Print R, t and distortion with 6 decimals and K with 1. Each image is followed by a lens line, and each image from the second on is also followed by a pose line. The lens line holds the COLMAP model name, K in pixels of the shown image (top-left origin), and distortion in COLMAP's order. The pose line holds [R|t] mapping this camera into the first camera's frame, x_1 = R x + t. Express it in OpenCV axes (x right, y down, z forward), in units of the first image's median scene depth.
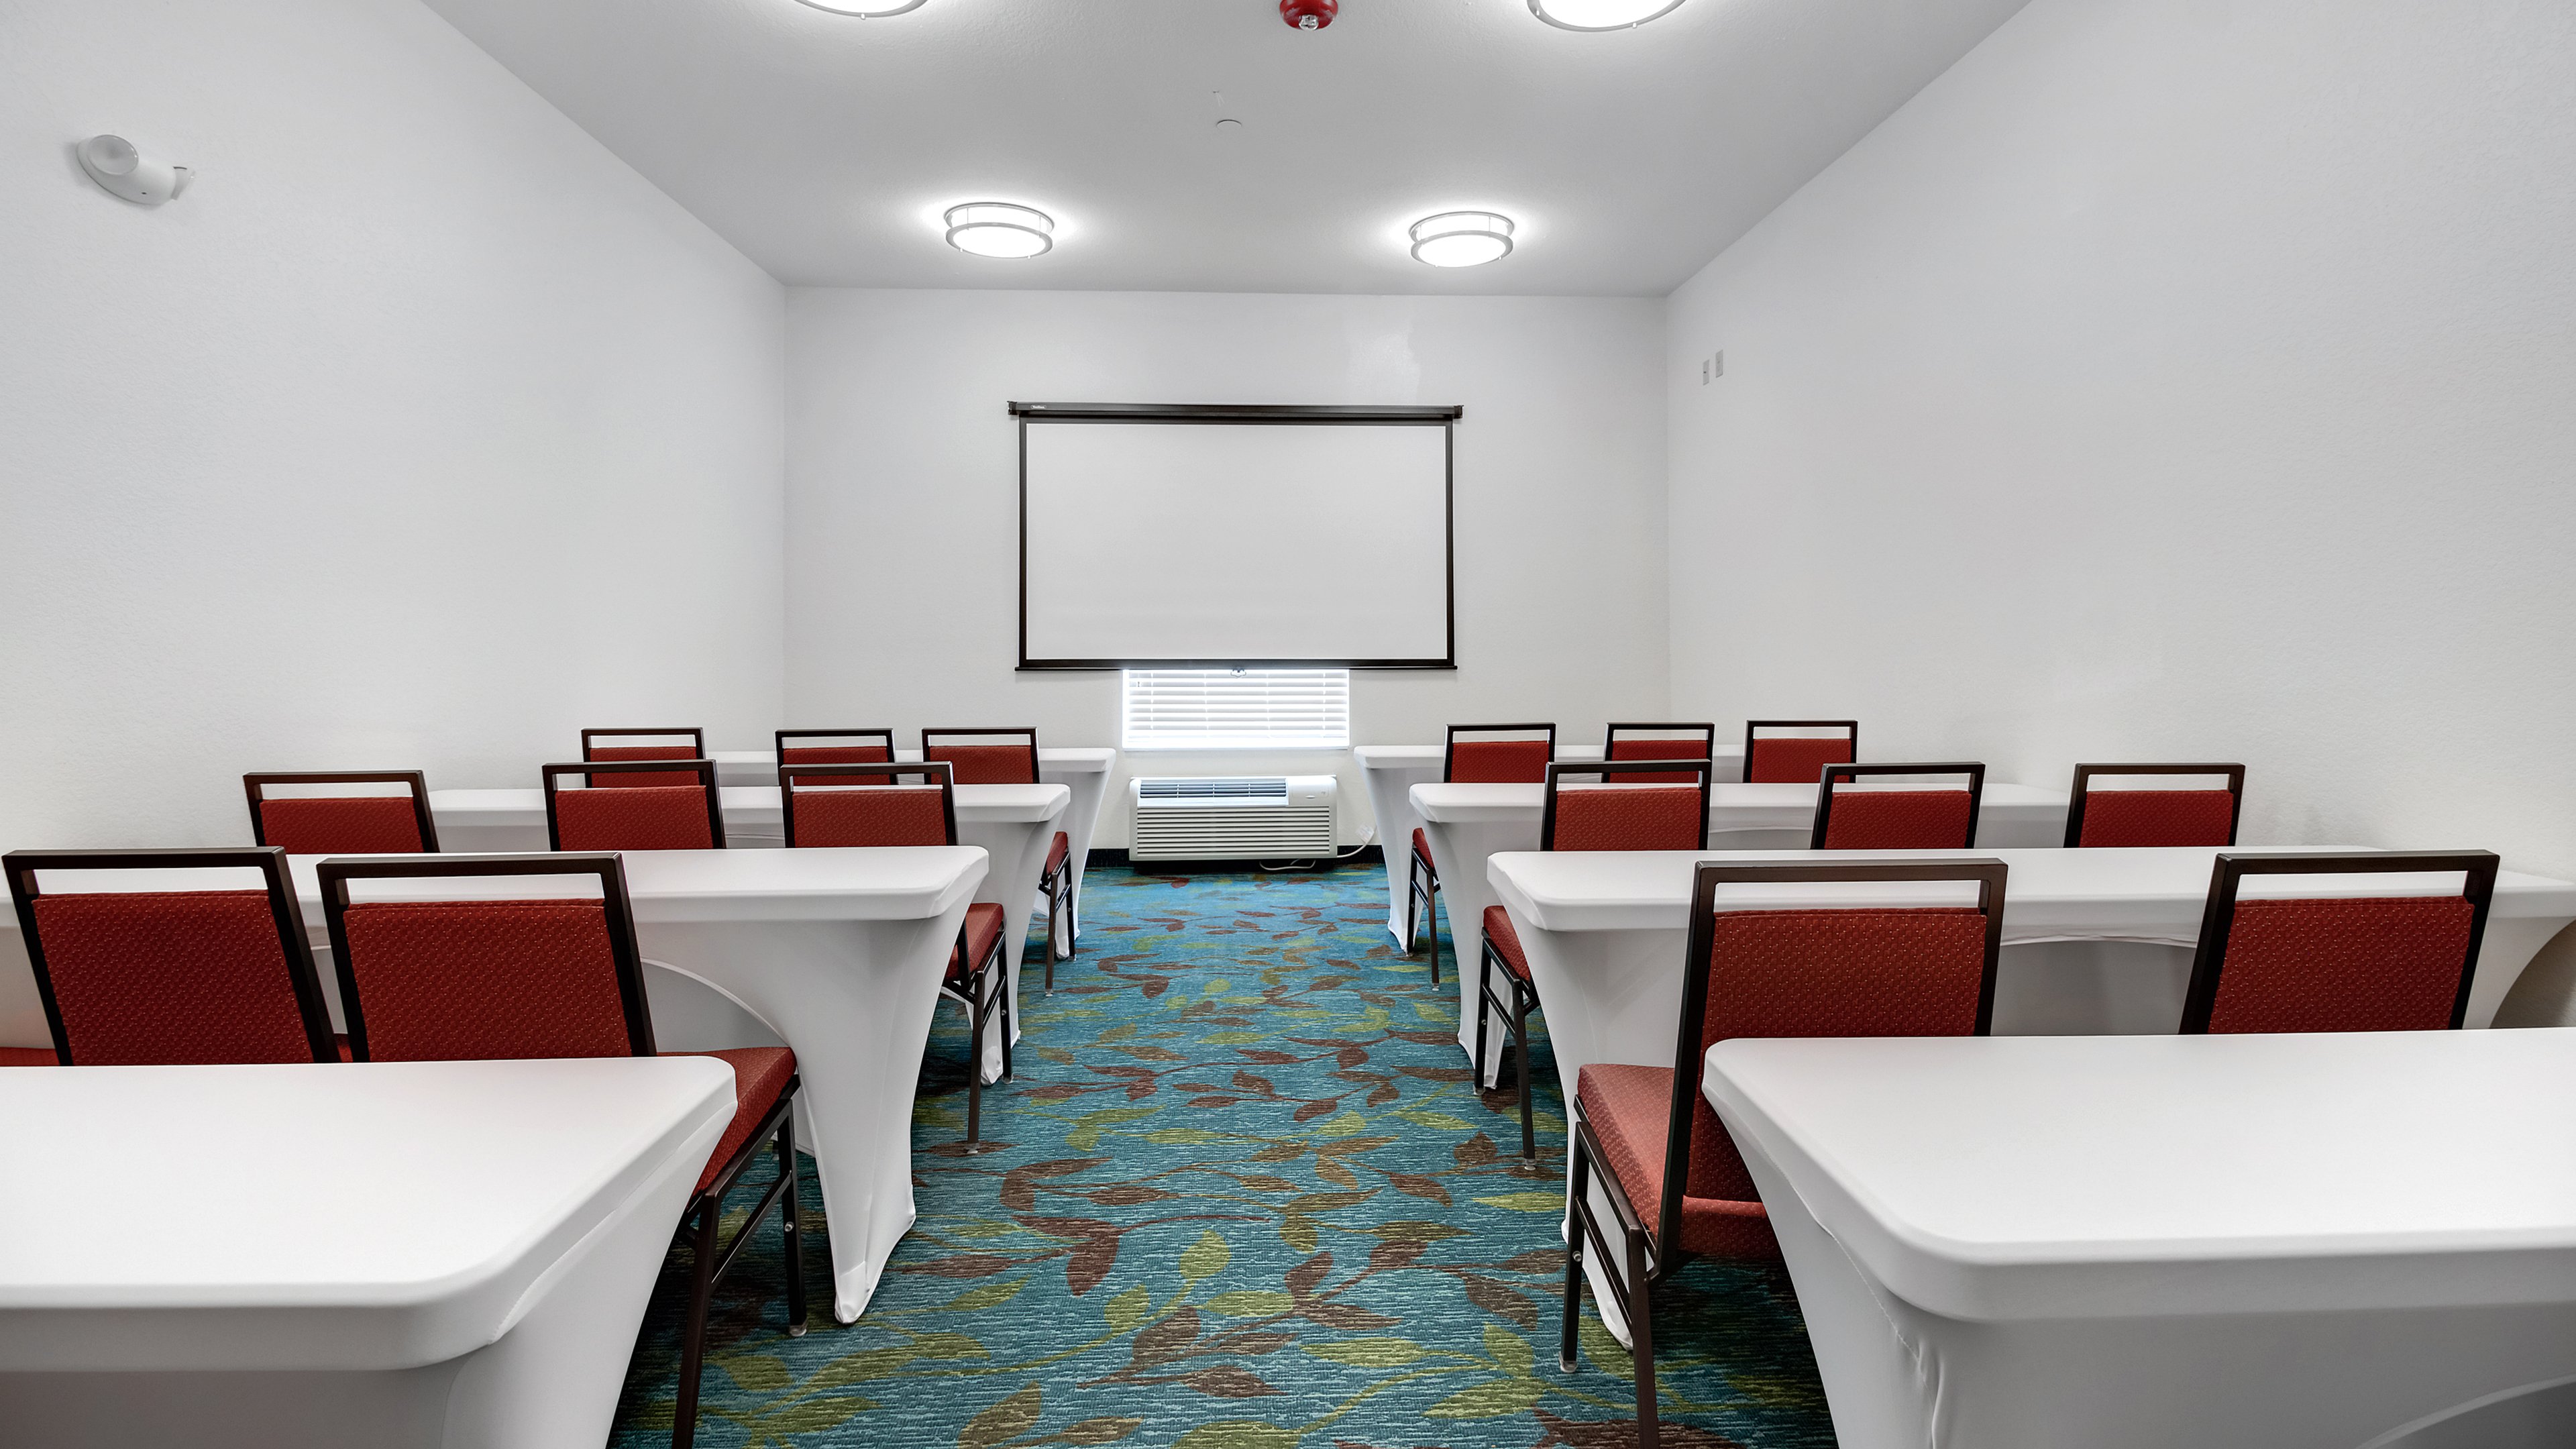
lens RADIAL K [[1211.2, 0, 1298.4], [0, 1211.2, 714.3], [0, 0, 1]] dist [-0.003571, -0.004495]
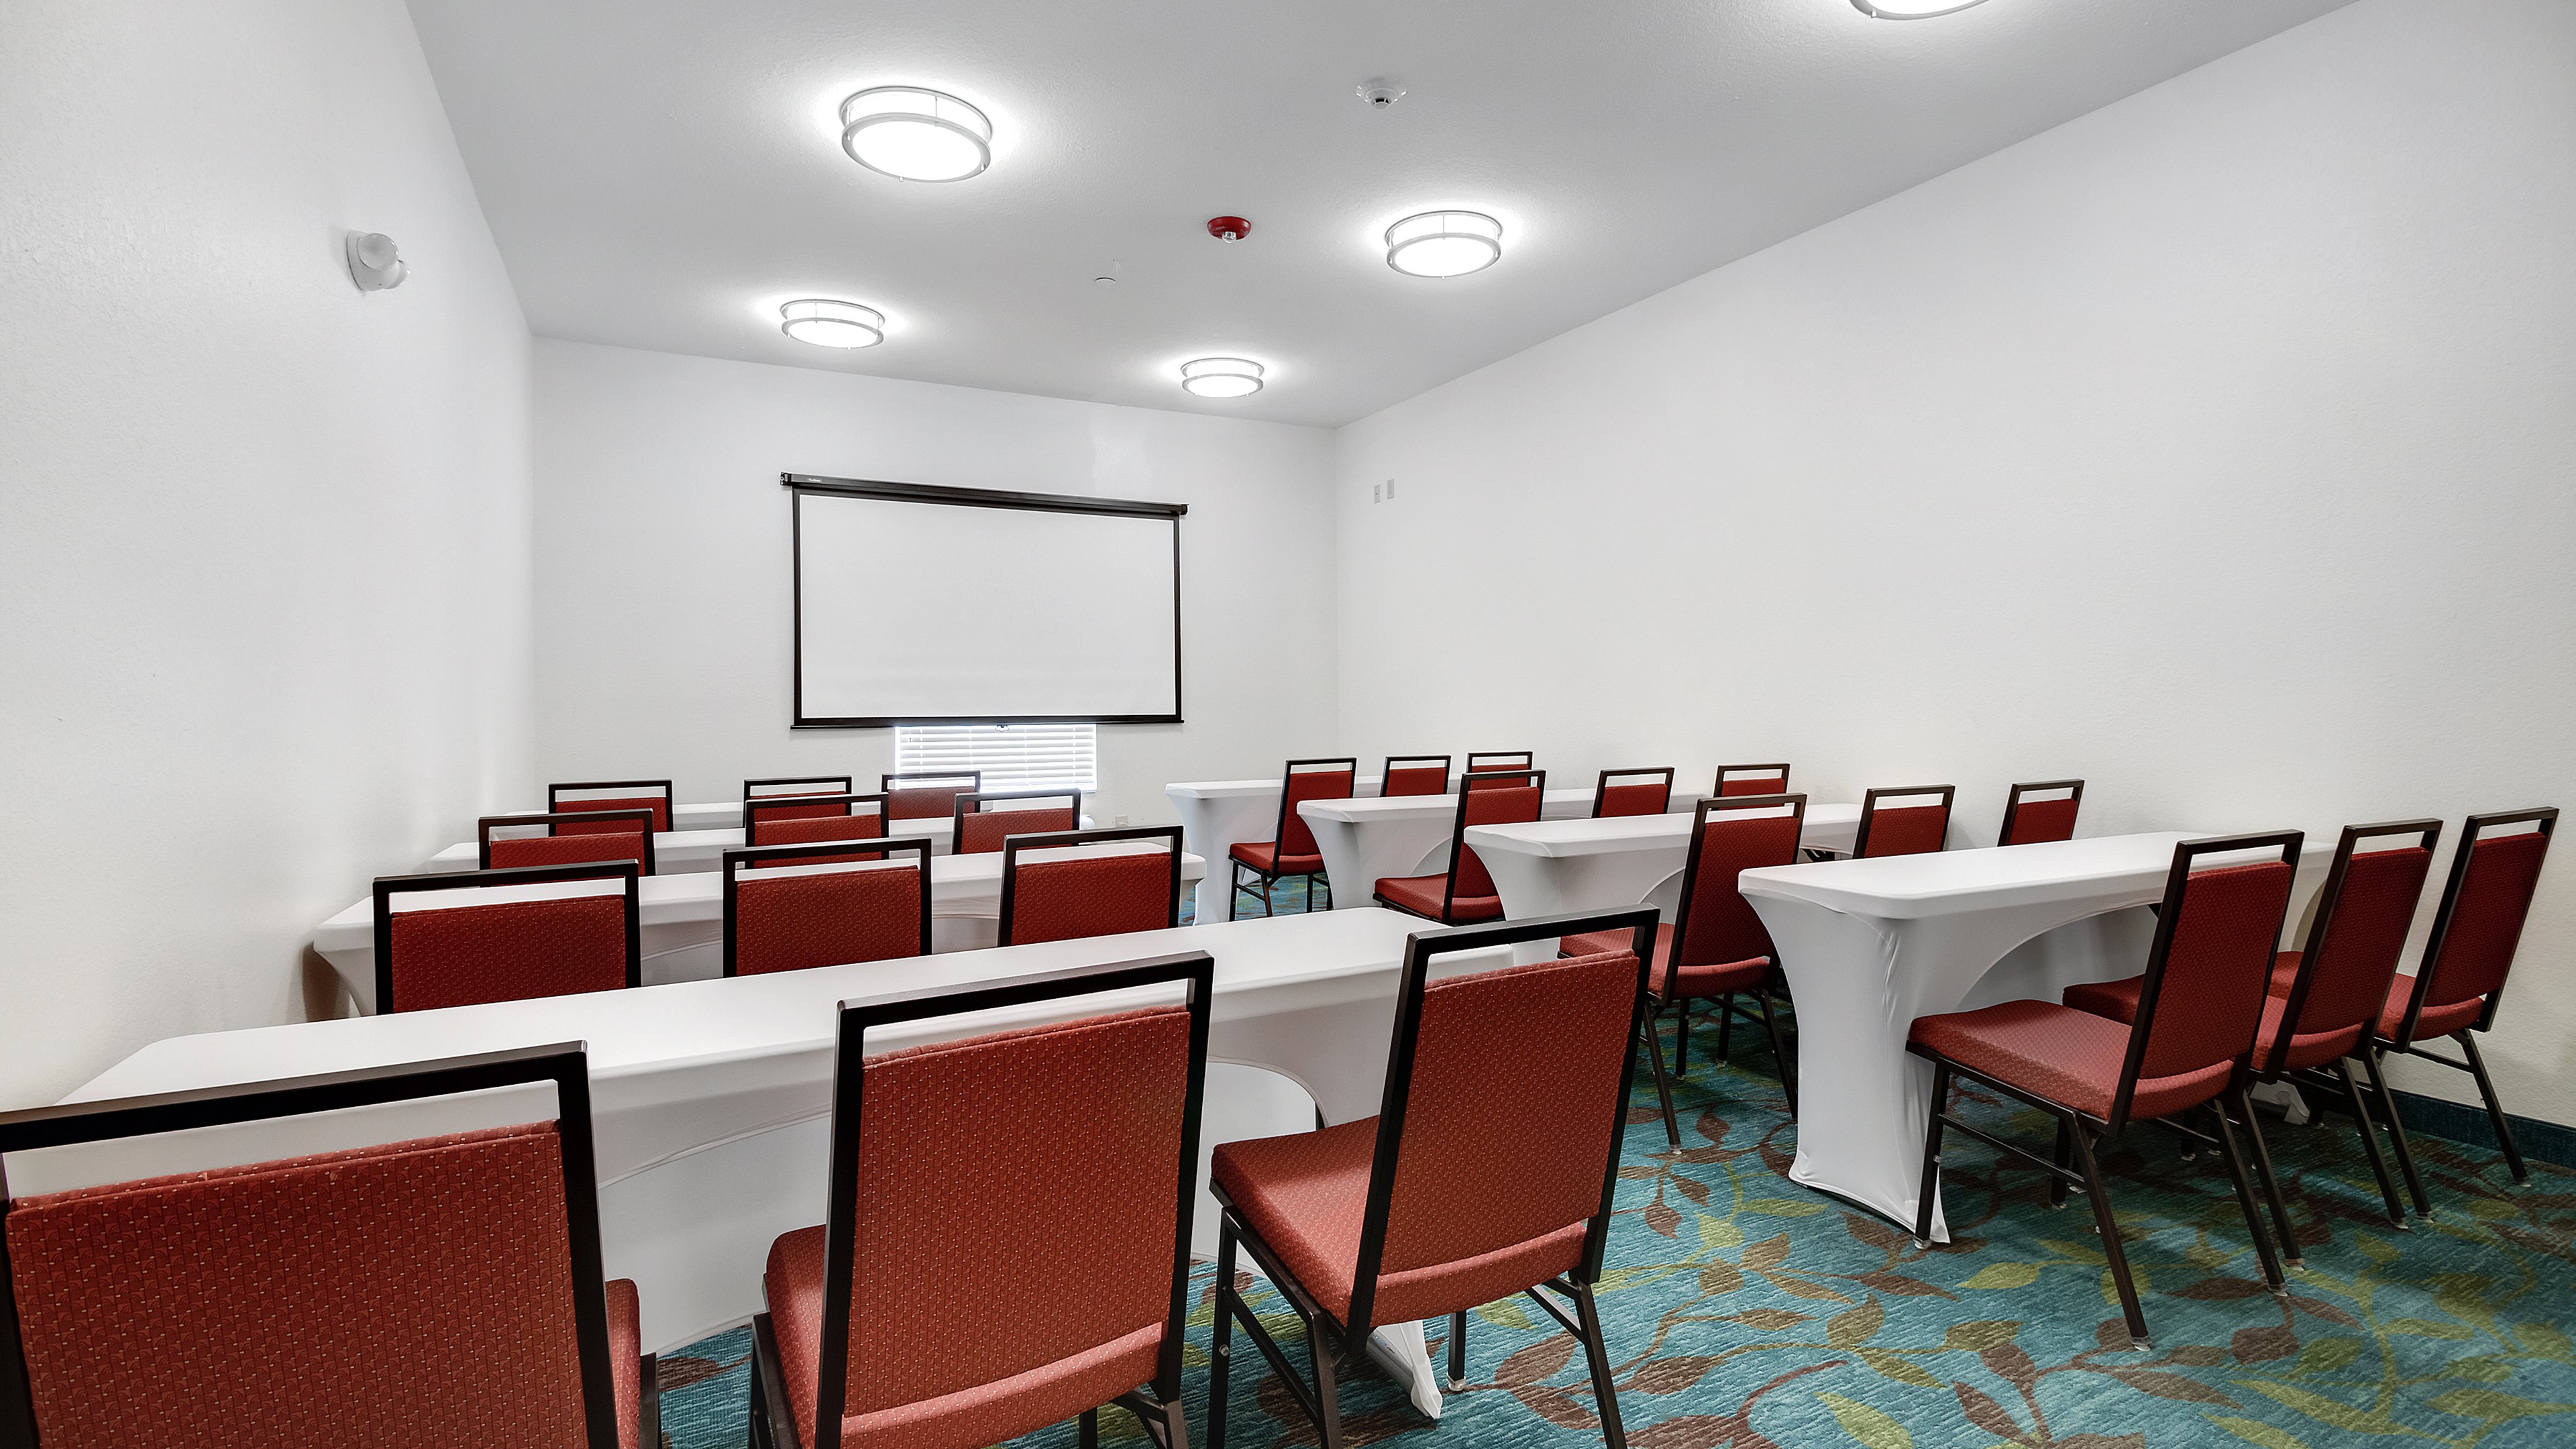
lens RADIAL K [[1211.2, 0, 1292.2], [0, 1211.2, 811.0], [0, 0, 1]] dist [-0.003571, -0.004495]
pose [[0.908119, -0.040742, 0.416725, -0.286718], [0.029477, 0.999006, 0.033434, 0.013514], [-0.417673, -0.018078, 0.908418, -0.146761]]
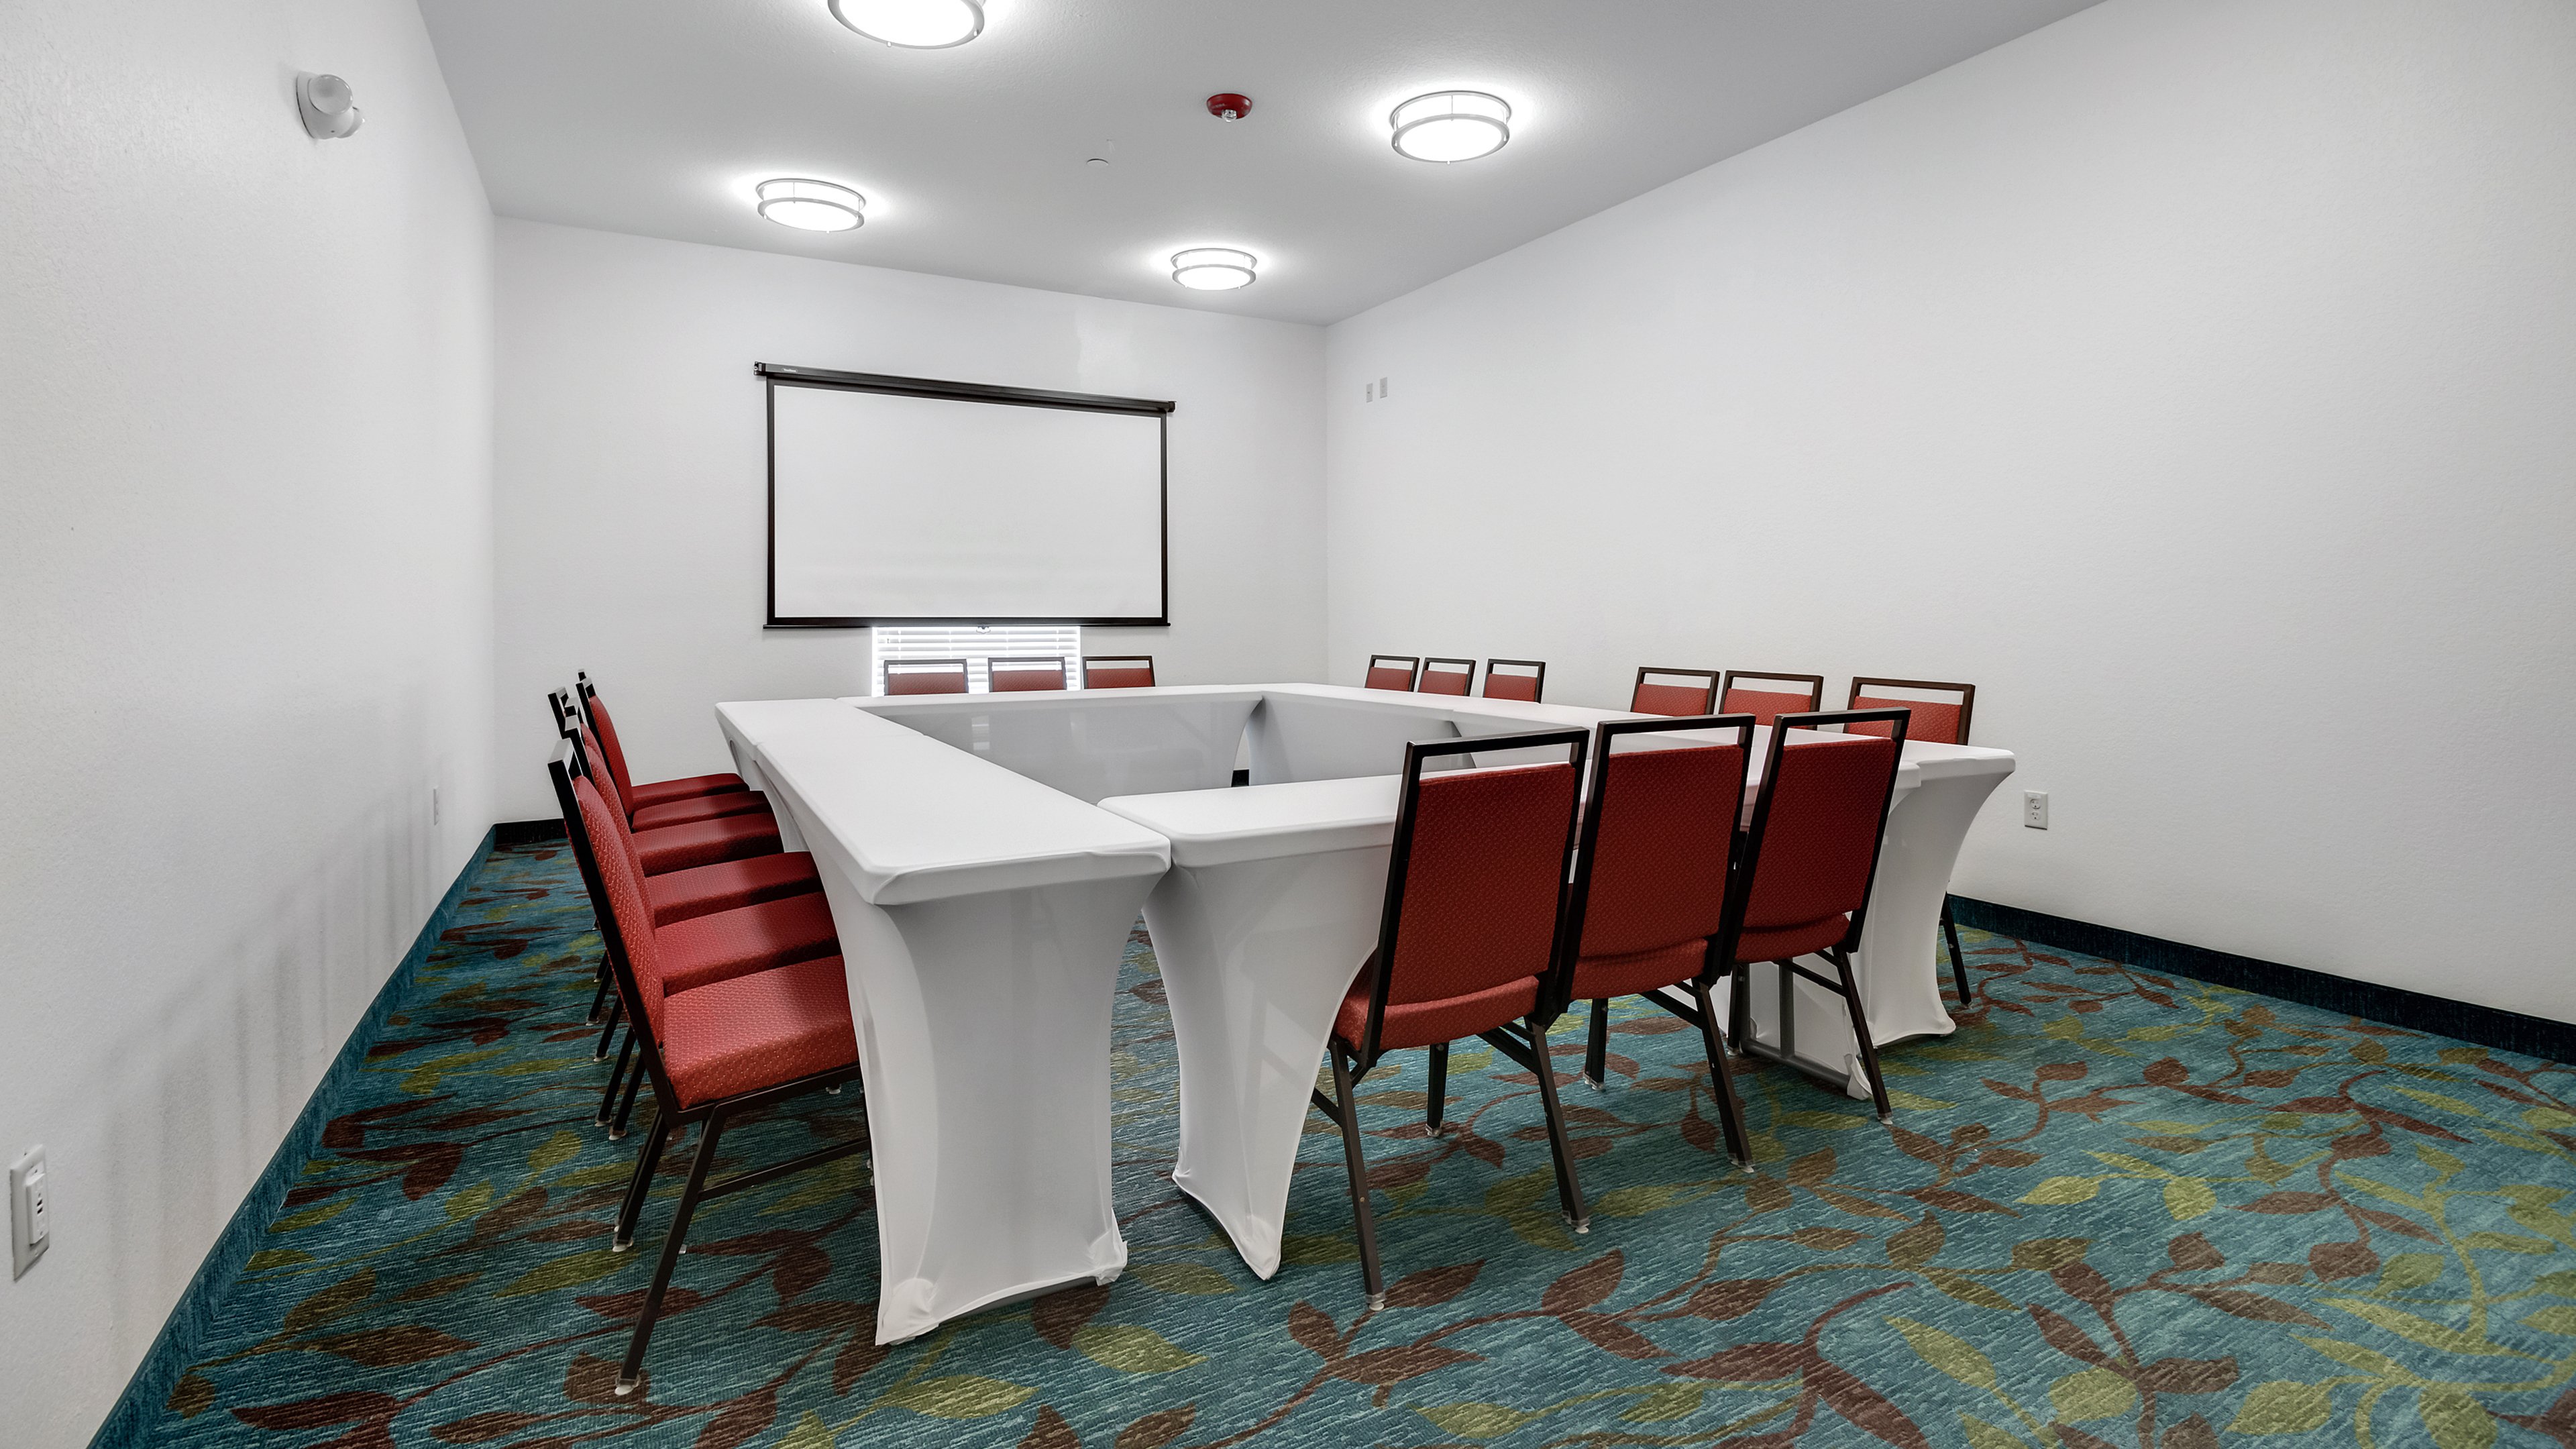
lens RADIAL K [[1211.2, 0, 1287.5], [0, 1211.2, 725.0], [0, 0, 1]] dist [-0.003571, -0.004495]
pose [[0.897853, -0.037346, 0.438709, -0.295354], [0.025669, 0.999141, 0.032519, 0.023909], [-0.439547, -0.017936, 0.898040, -0.110377]]
